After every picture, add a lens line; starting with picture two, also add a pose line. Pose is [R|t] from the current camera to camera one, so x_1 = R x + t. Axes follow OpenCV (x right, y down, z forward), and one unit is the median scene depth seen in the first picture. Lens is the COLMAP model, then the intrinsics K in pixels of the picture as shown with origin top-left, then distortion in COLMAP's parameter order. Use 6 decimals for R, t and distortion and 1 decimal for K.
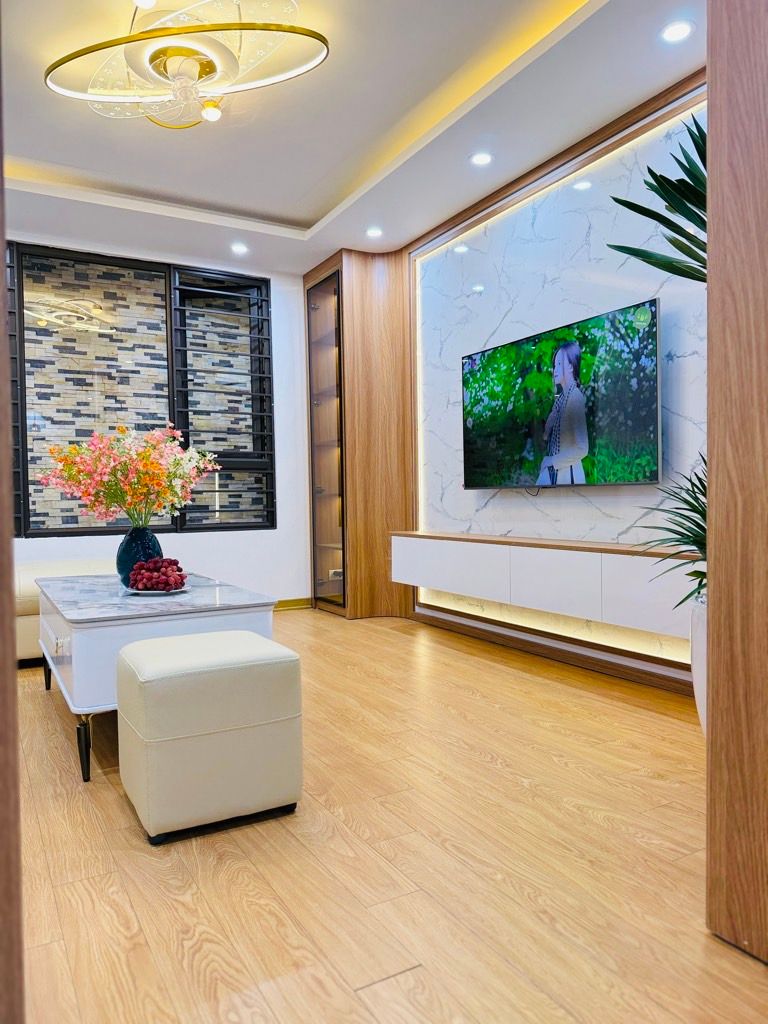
lens RADIAL K [[721.0, 0, 384.2], [0, 721.0, 512.2], [0, 0, 1]] dist [-0.001316, -0.000511]
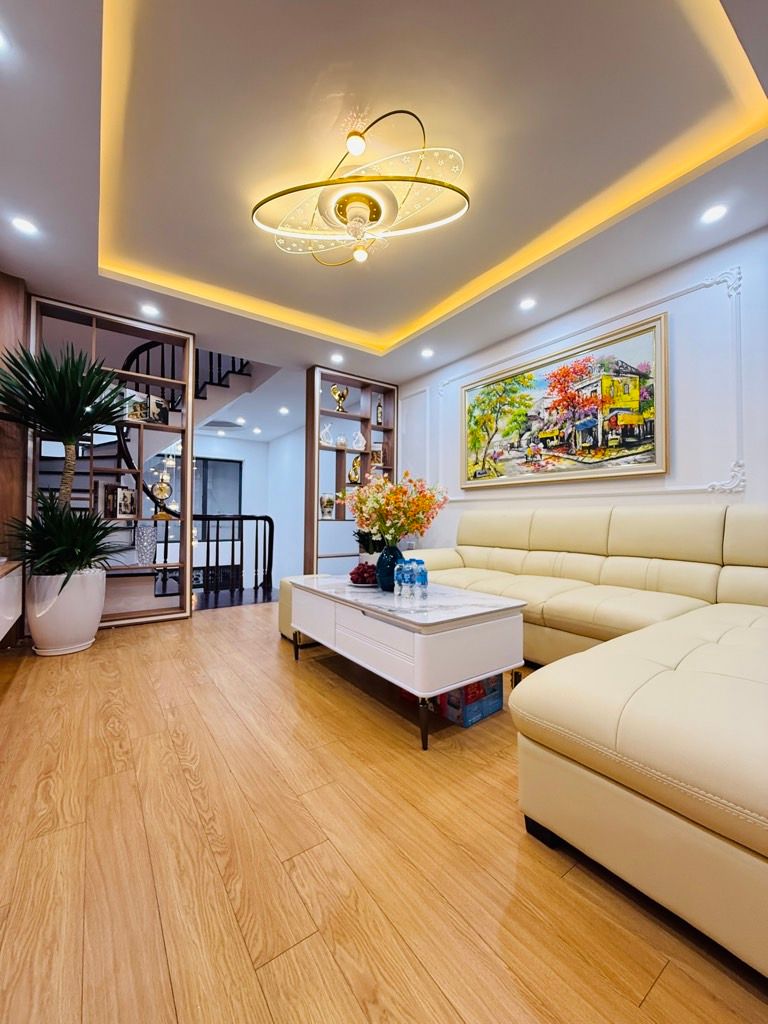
lens RADIAL K [[410.5, 0, 386.9], [0, 410.5, 513.8], [0, 0, 1]] dist [0.003688, 0.000316]
pose [[-0.993691, 0.008842, -0.111801, -0.241543], [0.008082, 0.999941, 0.007246, -0.045560], [0.111858, 0.006297, -0.993704, 1.771411]]
